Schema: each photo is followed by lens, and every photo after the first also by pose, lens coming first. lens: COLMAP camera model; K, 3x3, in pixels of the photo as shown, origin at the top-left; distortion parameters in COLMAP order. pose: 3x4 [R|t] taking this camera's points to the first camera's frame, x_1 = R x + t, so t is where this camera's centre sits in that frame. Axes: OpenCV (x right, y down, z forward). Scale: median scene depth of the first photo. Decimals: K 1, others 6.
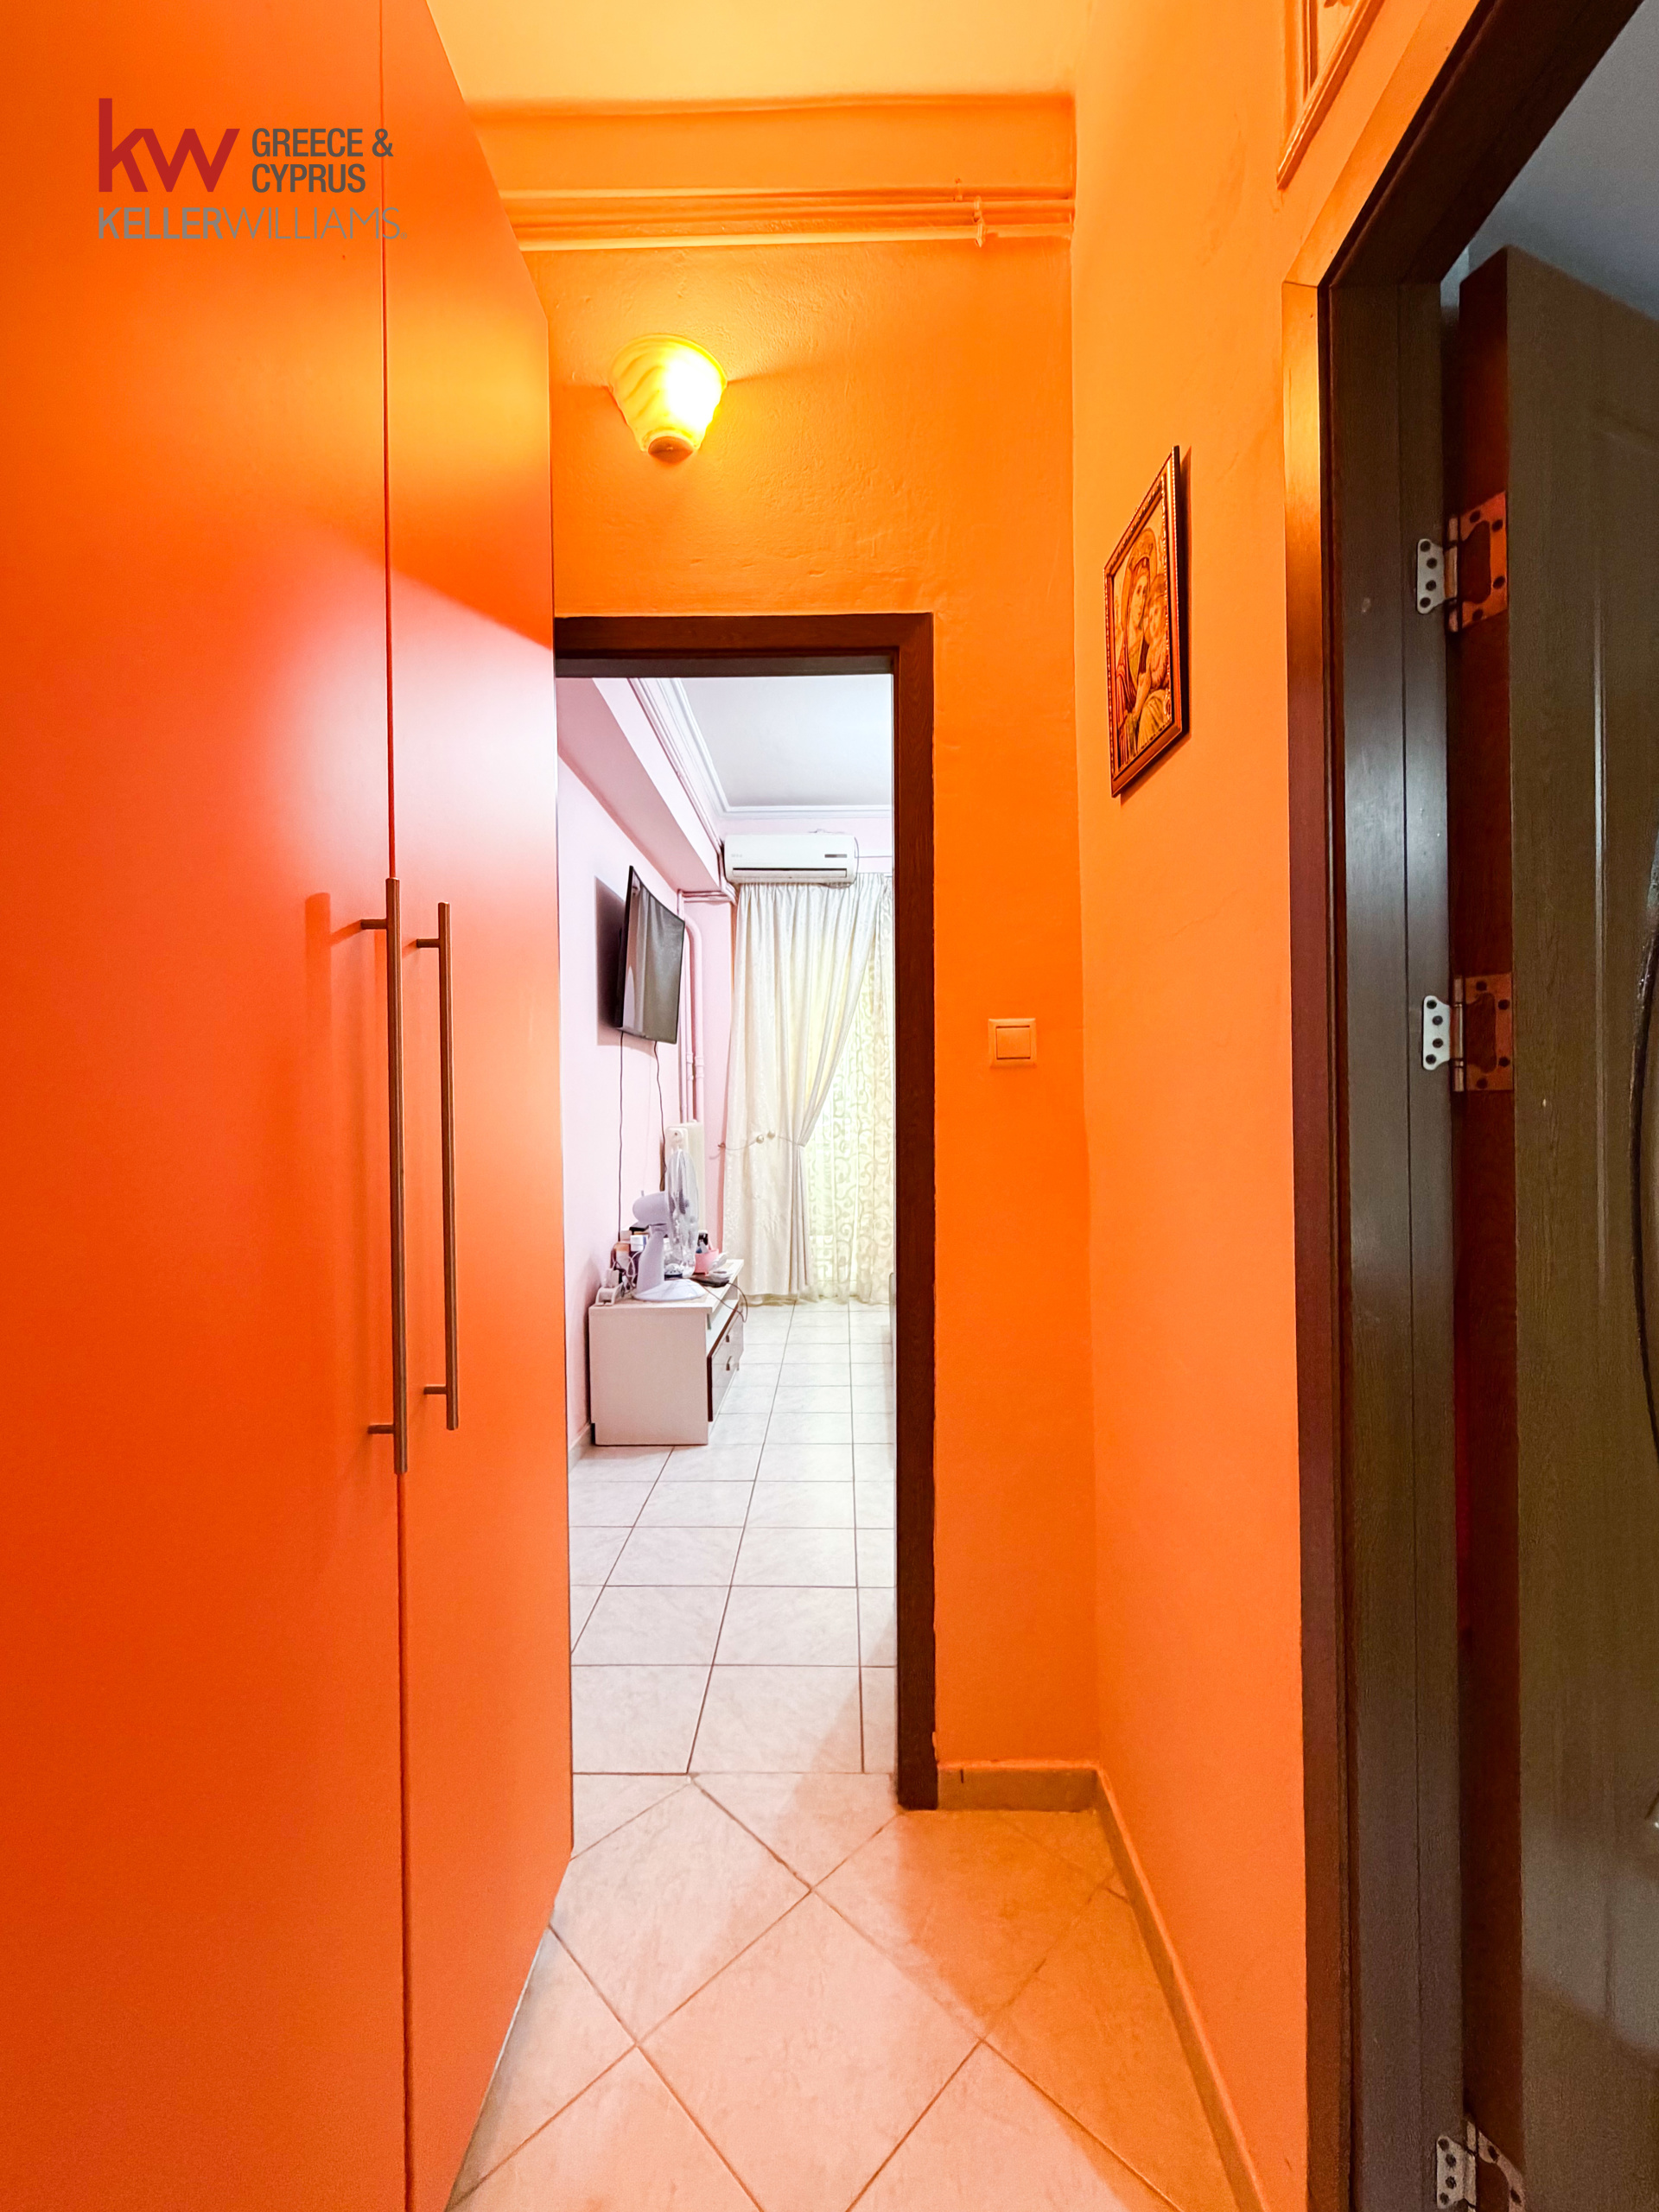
lens RADIAL K [[891.8, 0, 820.7], [0, 891.8, 1097.5], [0, 0, 1]] dist [-0.000761, 0.000302]
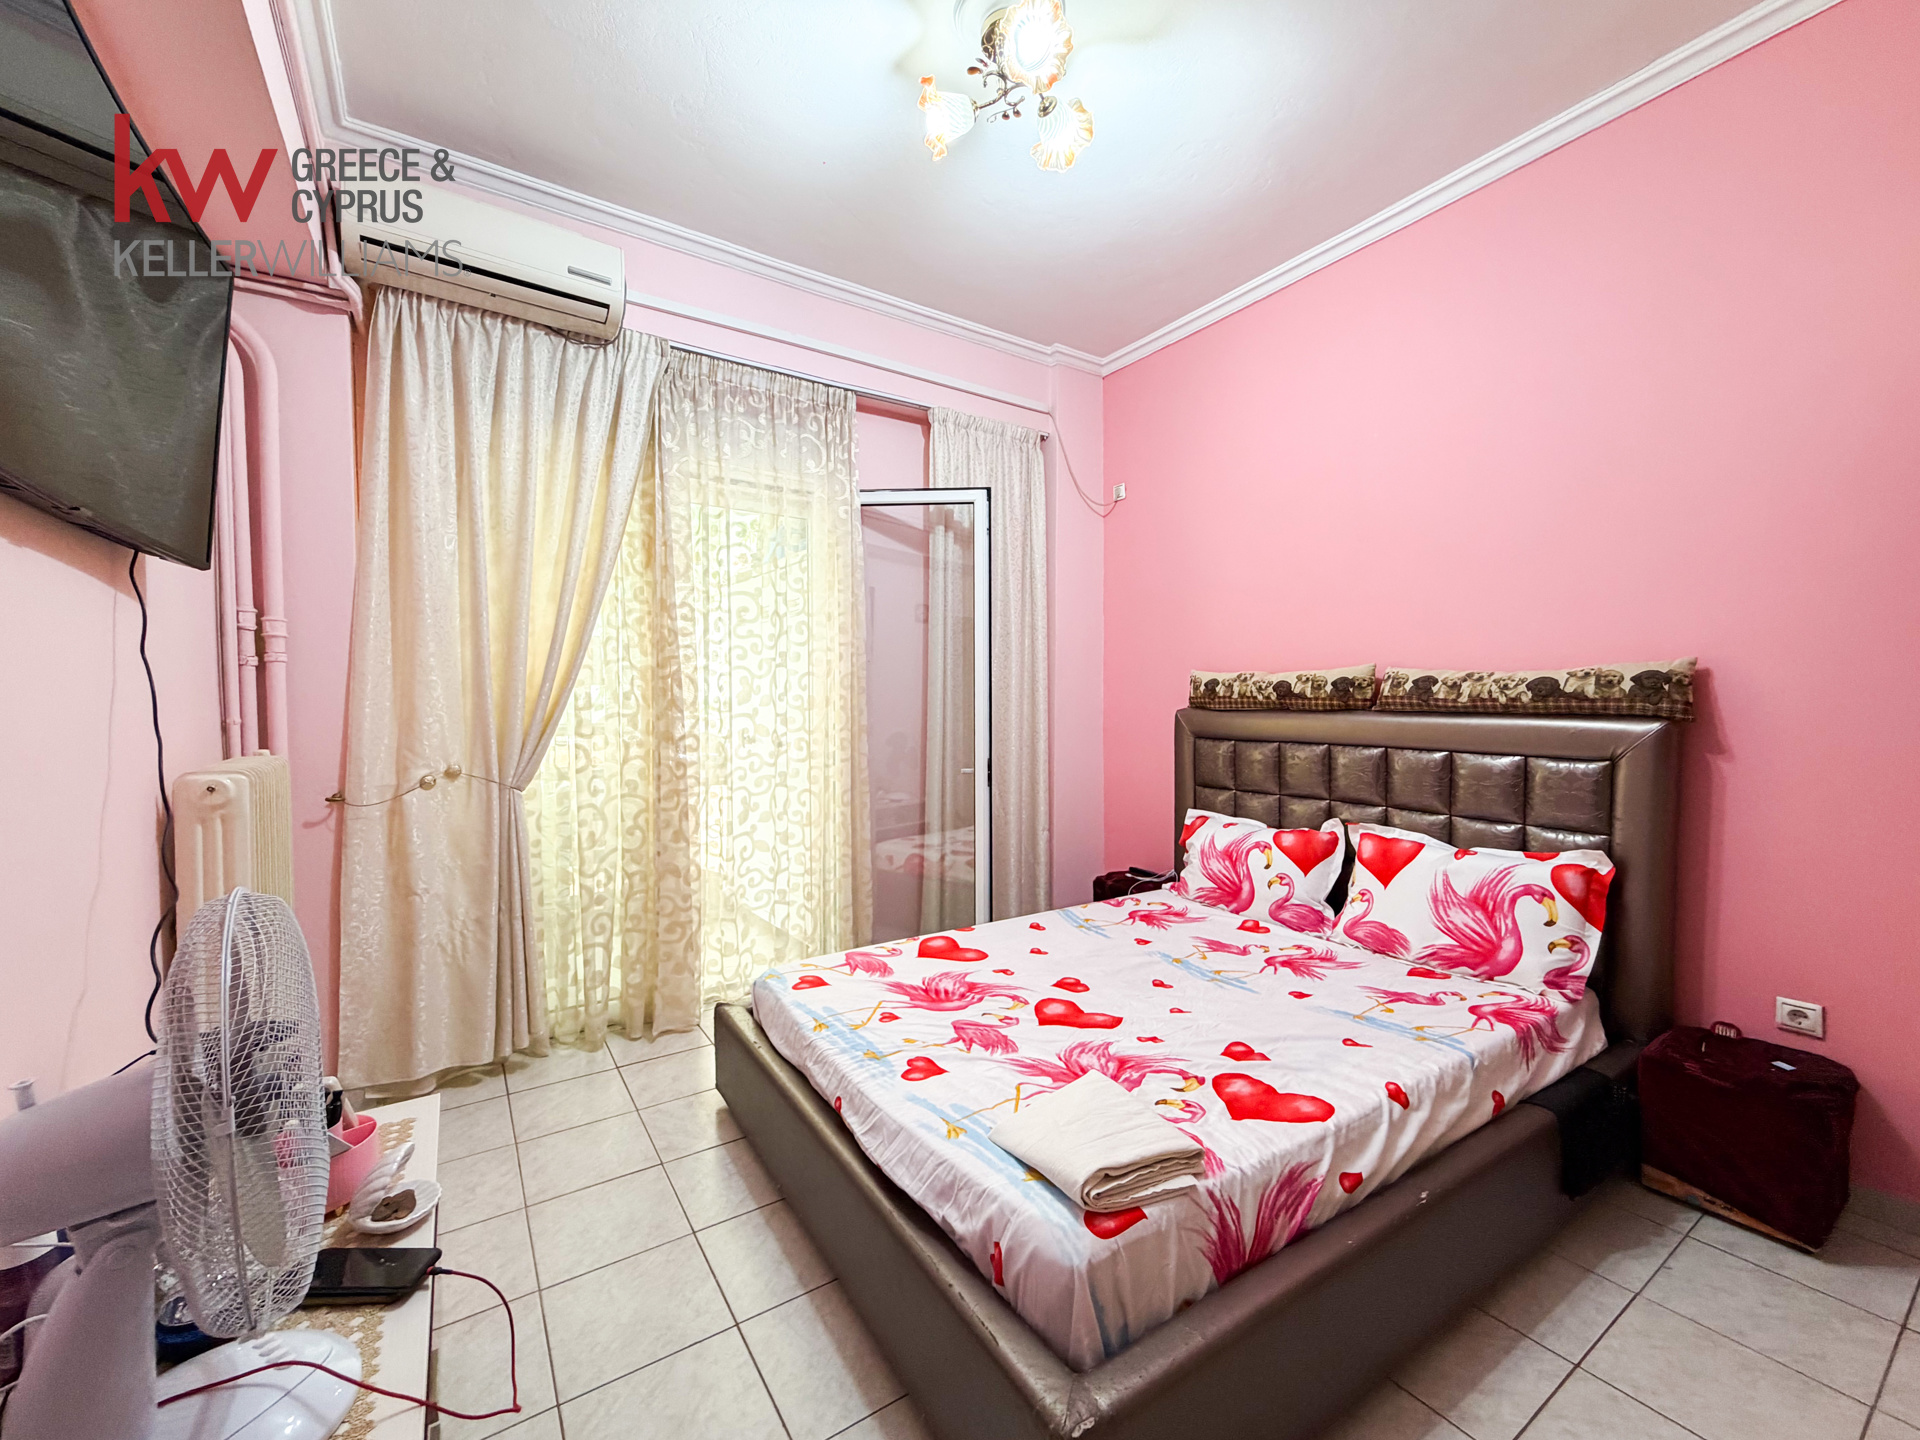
lens RADIAL K [[774.1, 0, 957.8], [0, 774.1, 719.2], [0, 0, 1]] dist [-0.000761, 0.000302]
pose [[0.819869, -0.007542, 0.572502, -0.073036], [-0.004215, 0.999807, 0.019207, -0.000625], [-0.572536, -0.018161, 0.819678, 0.442336]]
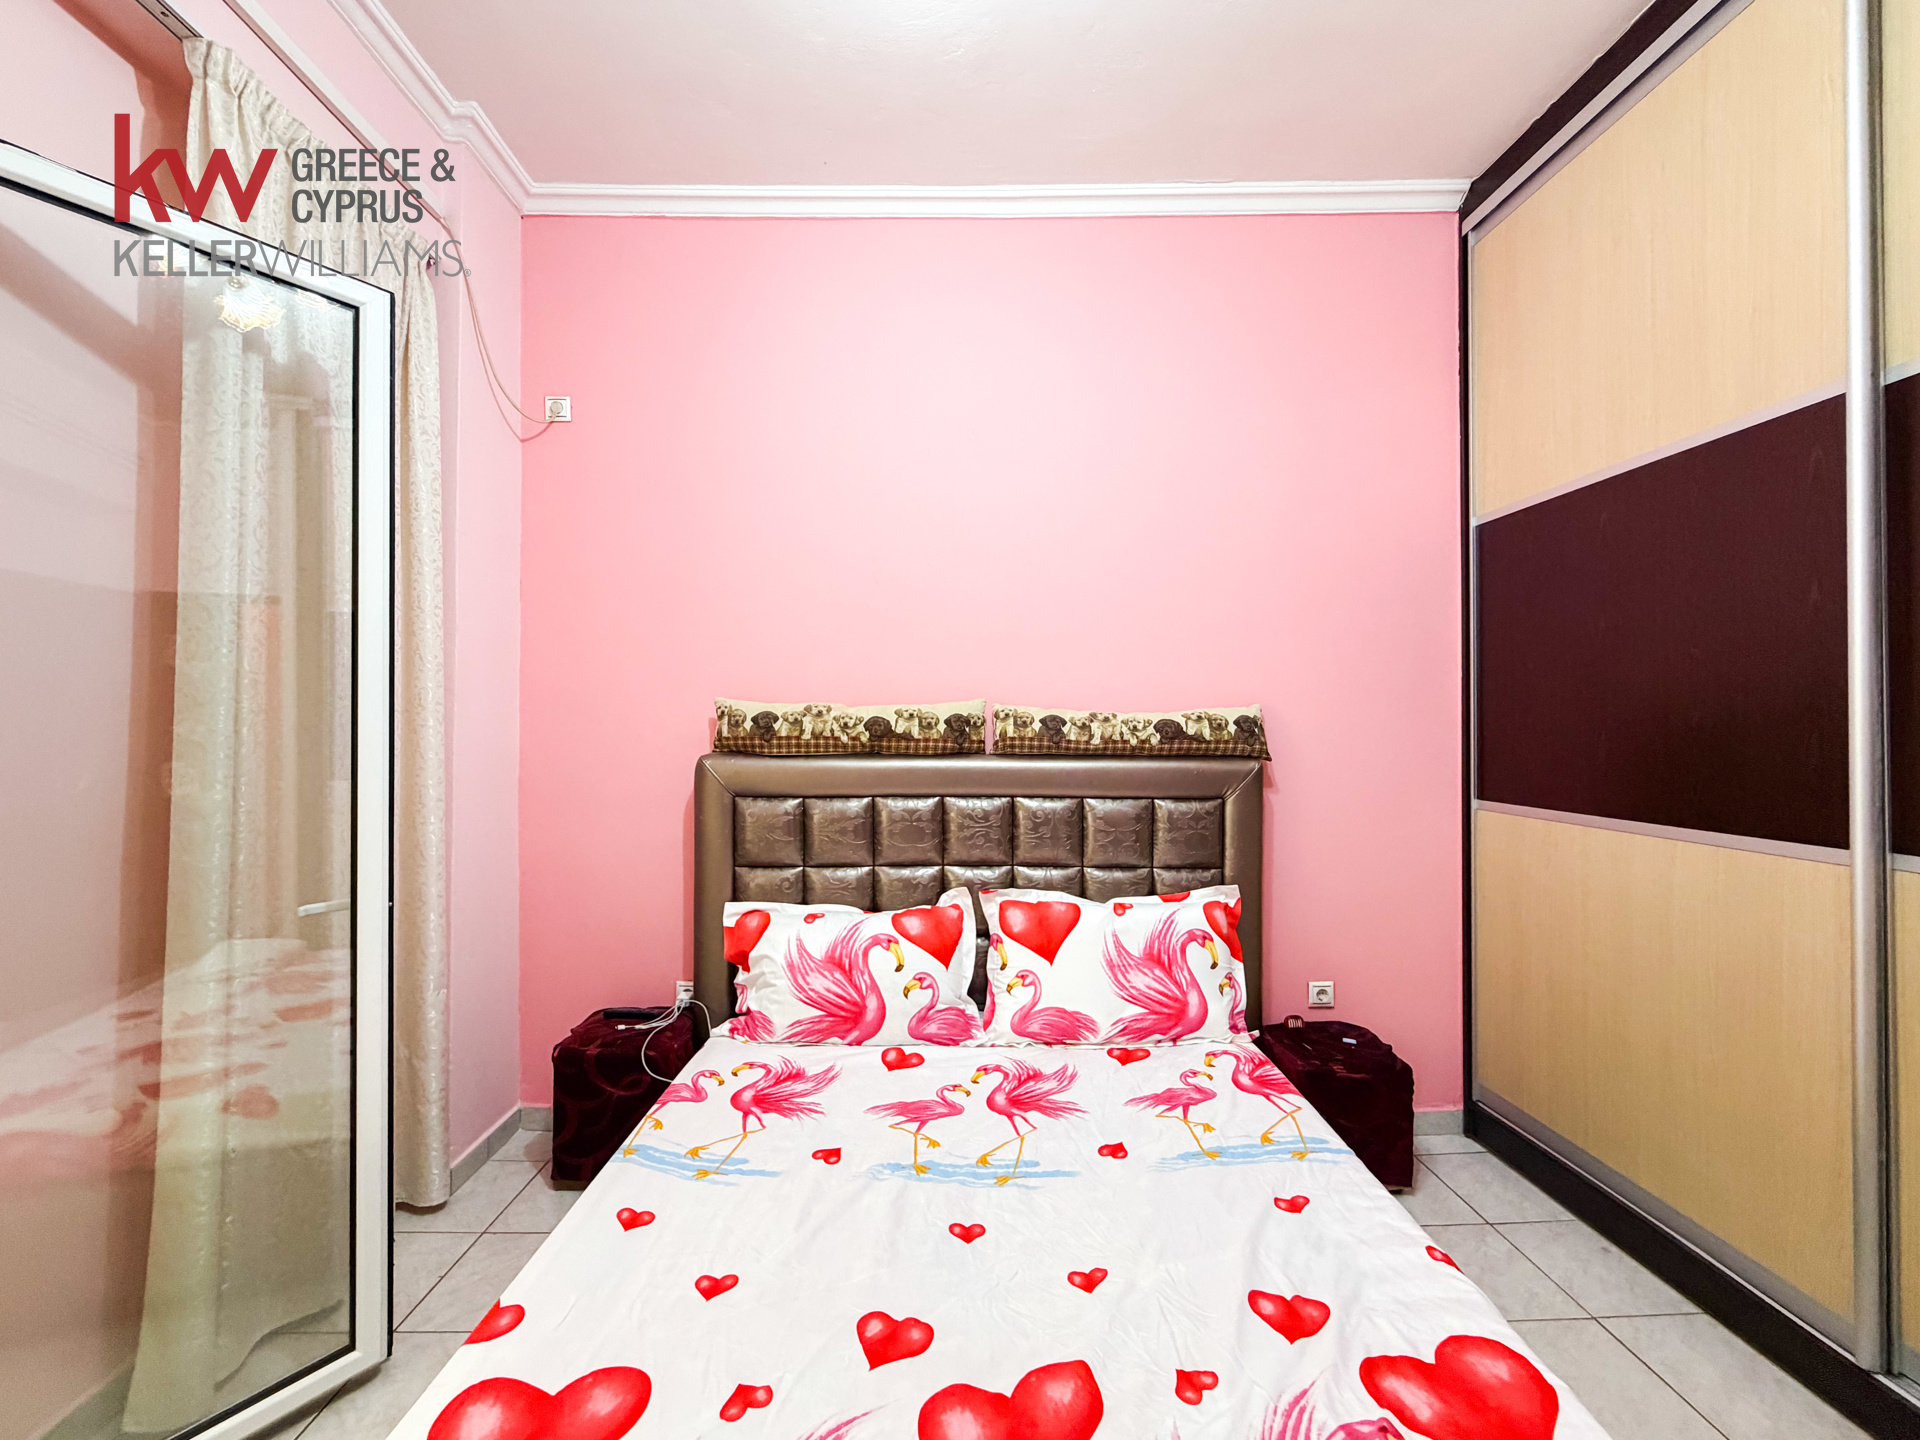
lens RADIAL K [[774.1, 0, 955.4], [0, 774.1, 721.1], [0, 0, 1]] dist [-0.000761, 0.000302]
pose [[-0.043068, 0.018906, 0.998893, 0.048223], [0.001951, 0.999821, -0.018839, -0.011610], [-0.999070, 0.001137, -0.043097, 0.887872]]
